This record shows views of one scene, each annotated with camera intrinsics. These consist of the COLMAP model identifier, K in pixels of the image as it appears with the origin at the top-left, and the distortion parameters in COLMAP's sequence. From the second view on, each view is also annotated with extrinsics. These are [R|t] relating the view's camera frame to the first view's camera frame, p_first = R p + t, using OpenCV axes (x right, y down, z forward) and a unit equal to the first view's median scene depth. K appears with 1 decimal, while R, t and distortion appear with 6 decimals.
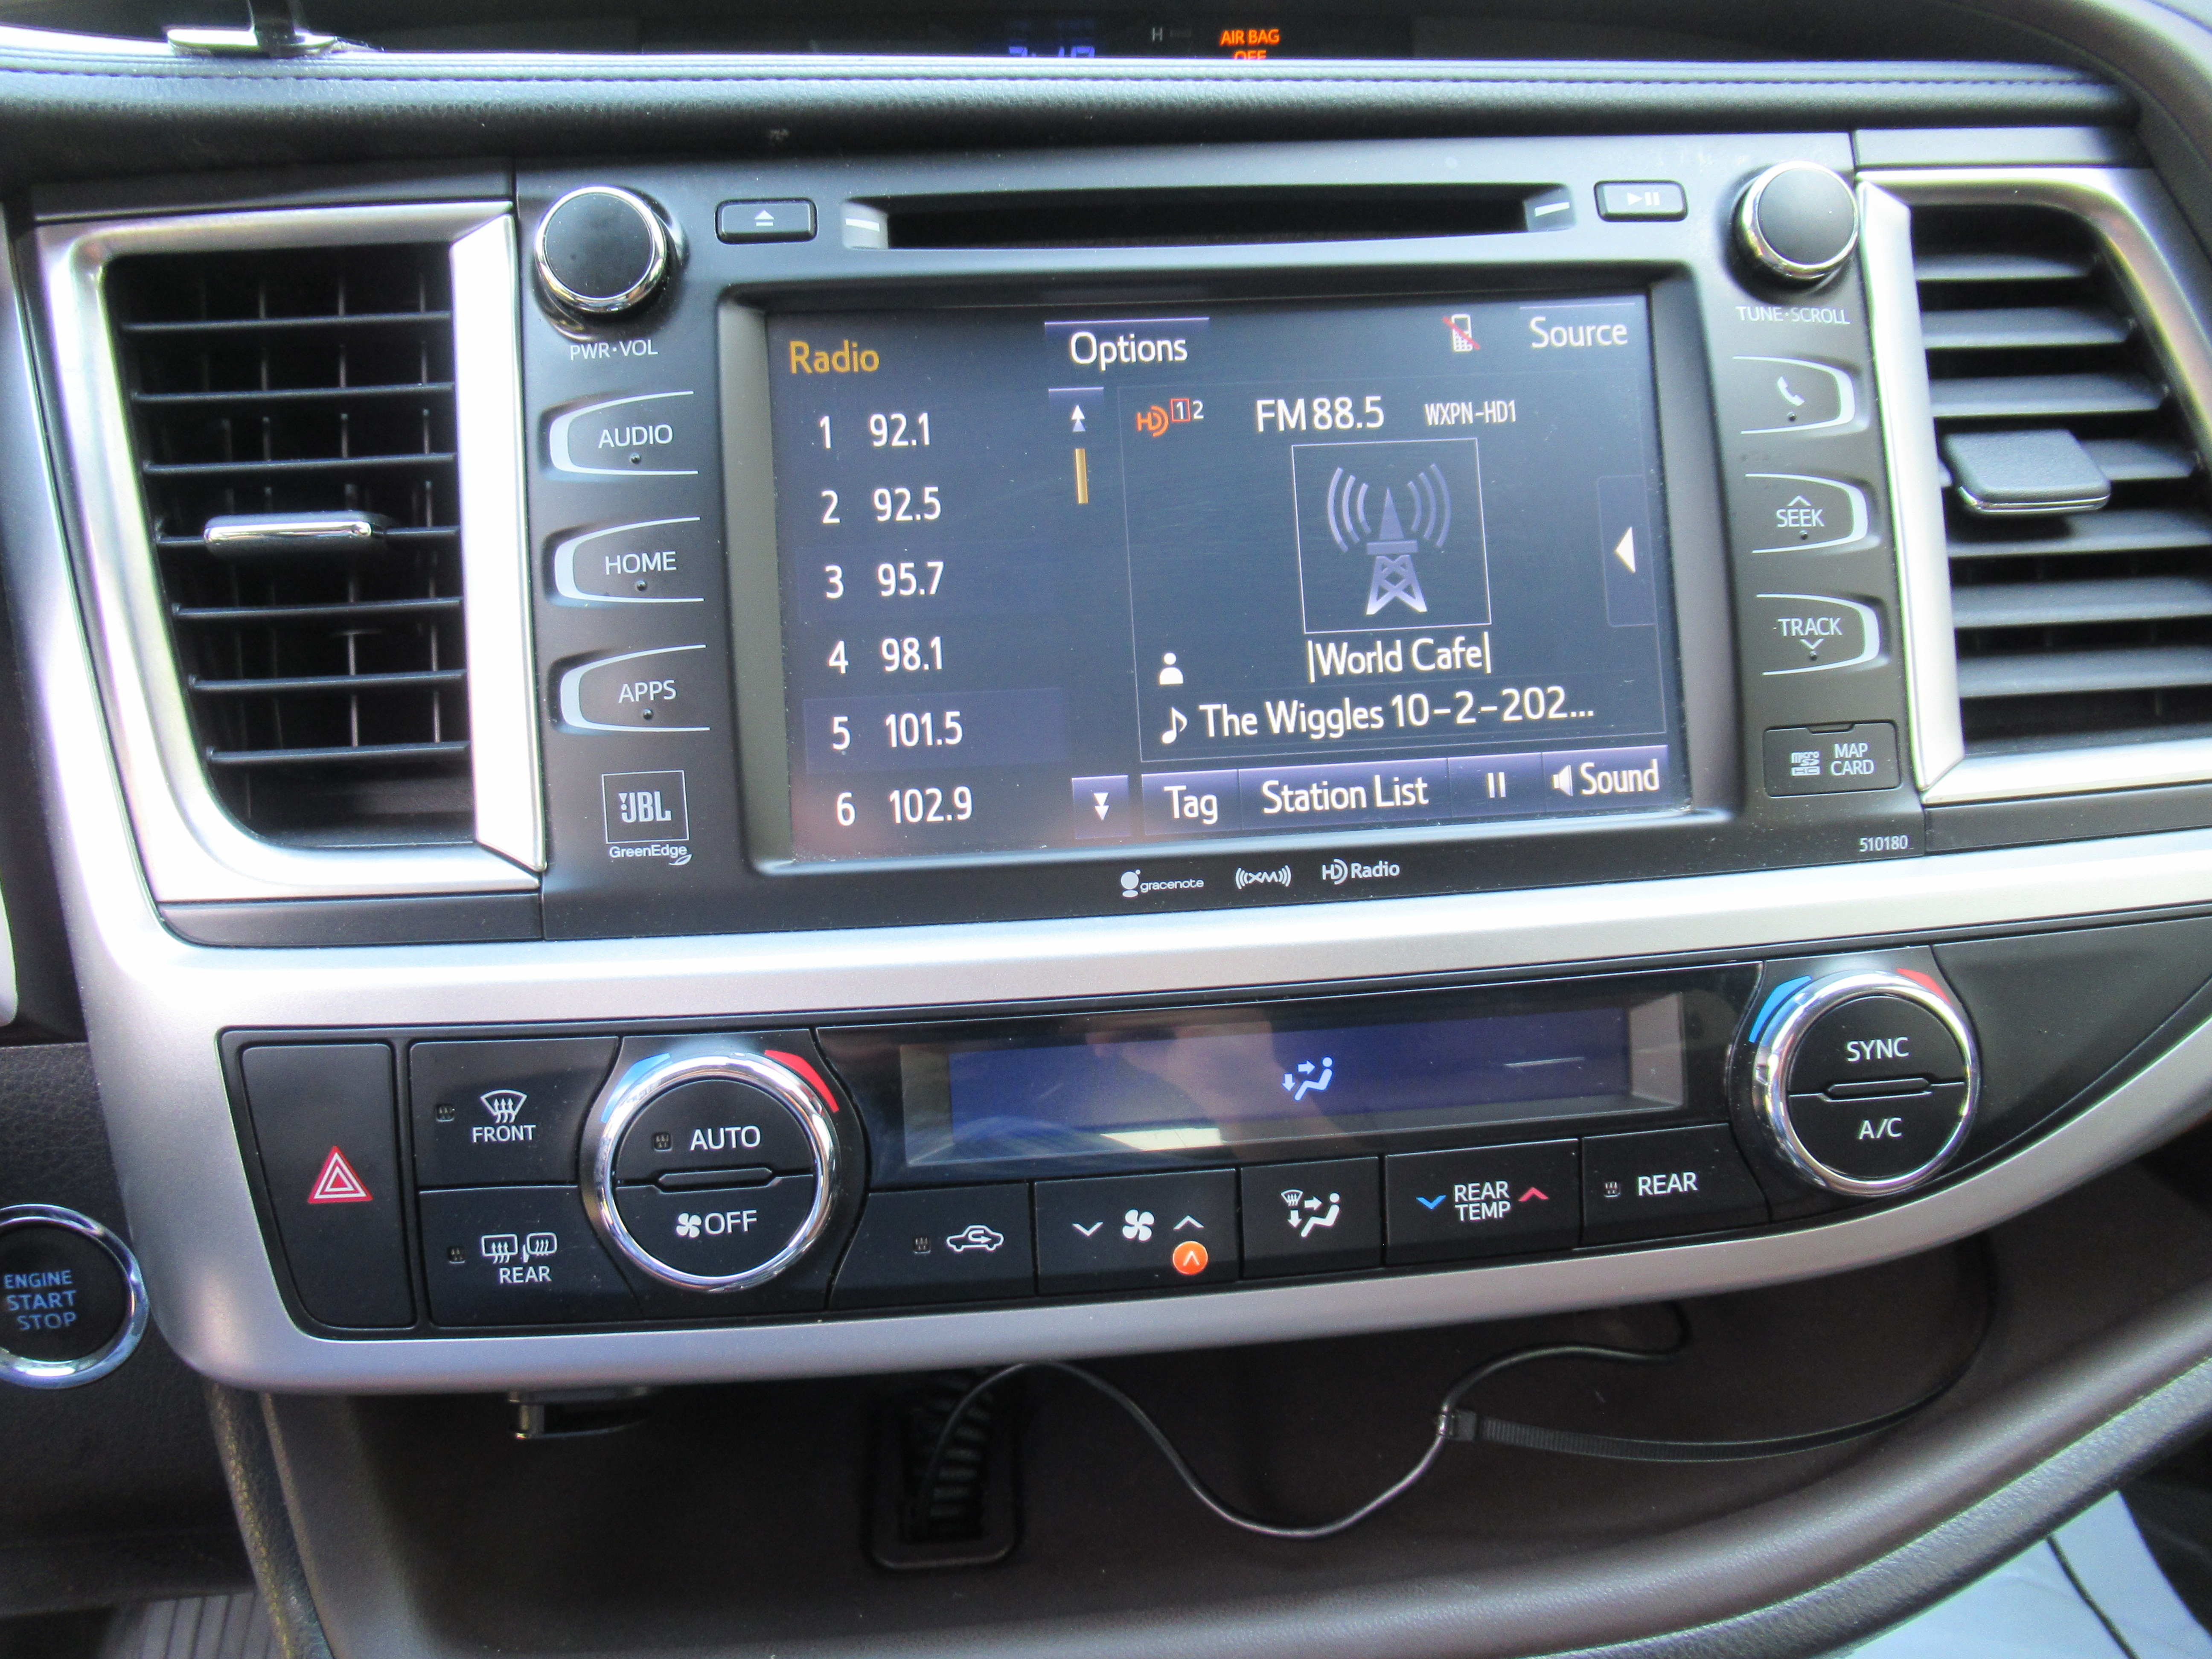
lens RADIAL K [[1624.2, 0, 1196.0], [0, 1624.2, 837.3], [0, 0, 1]] dist [0.009112, 0.002137]
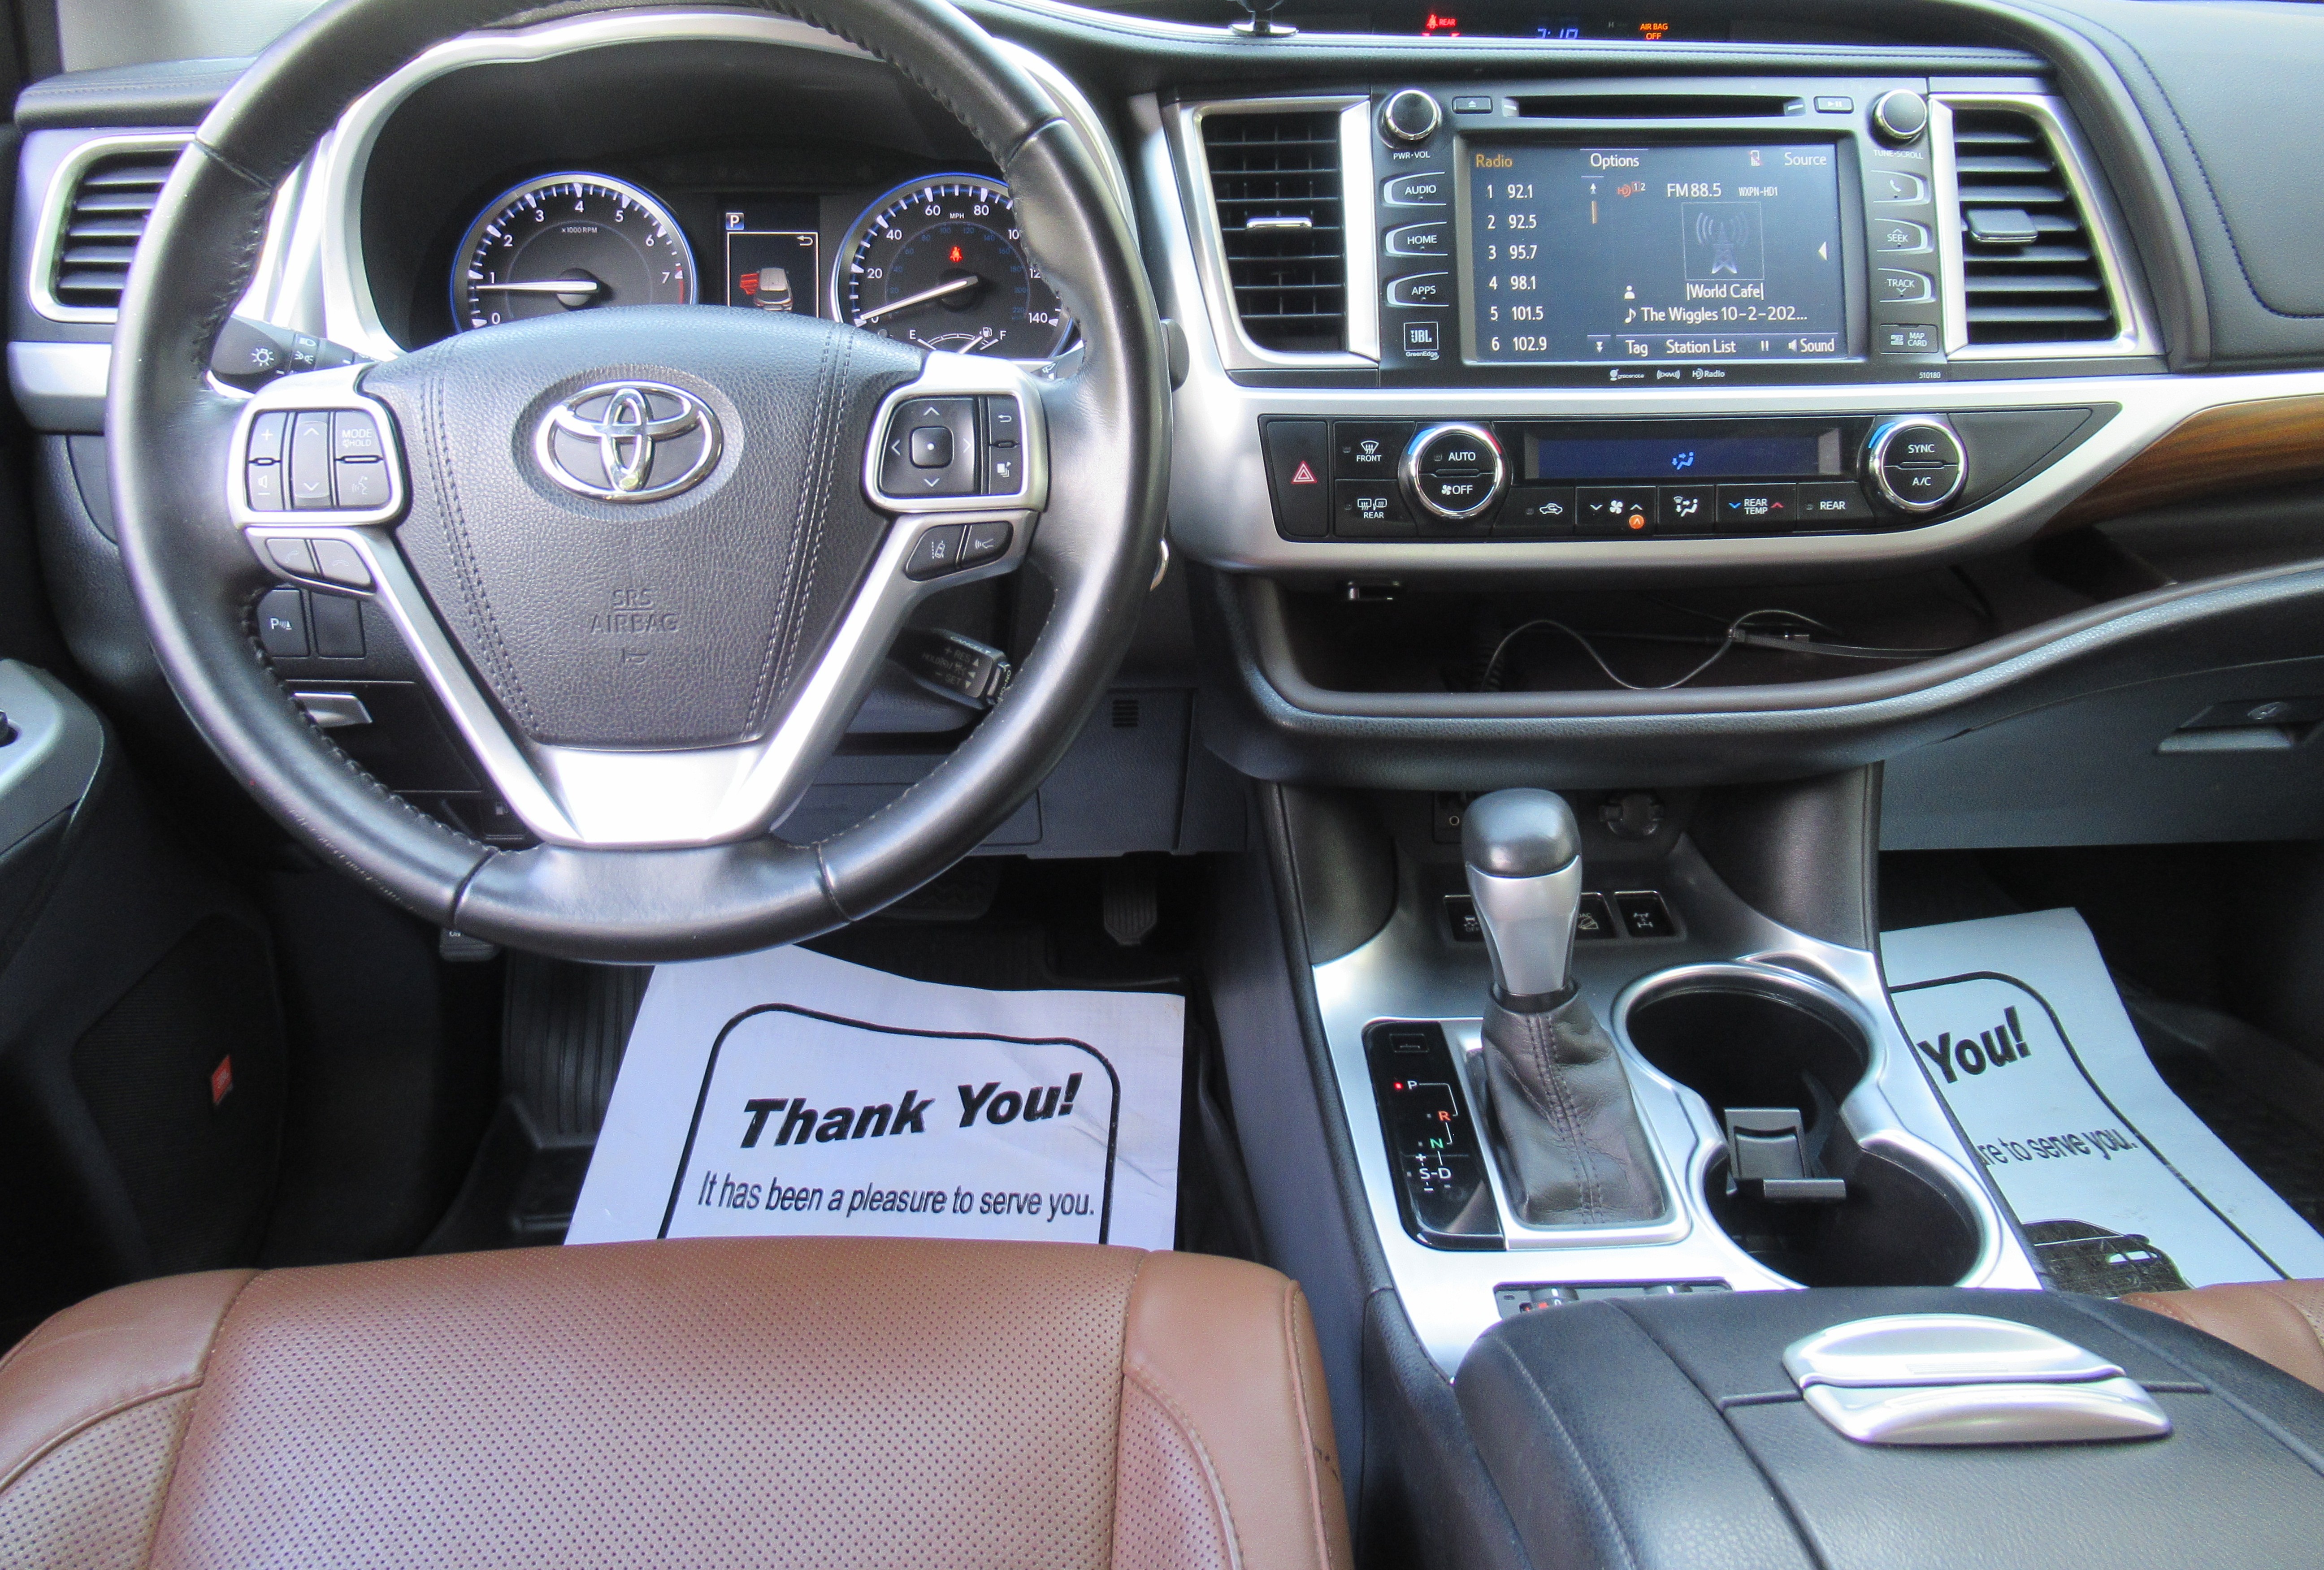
lens RADIAL K [[1782.3, 0, 1162.0], [0, 1782.3, 785.0], [0, 0, 1]] dist [-0.003877, -0.040532]
pose [[0.997000, 0.040196, -0.066147, -0.501767], [-0.040903, 0.999119, -0.009373, 0.677941], [0.065712, 0.012050, 0.997766, -1.665173]]
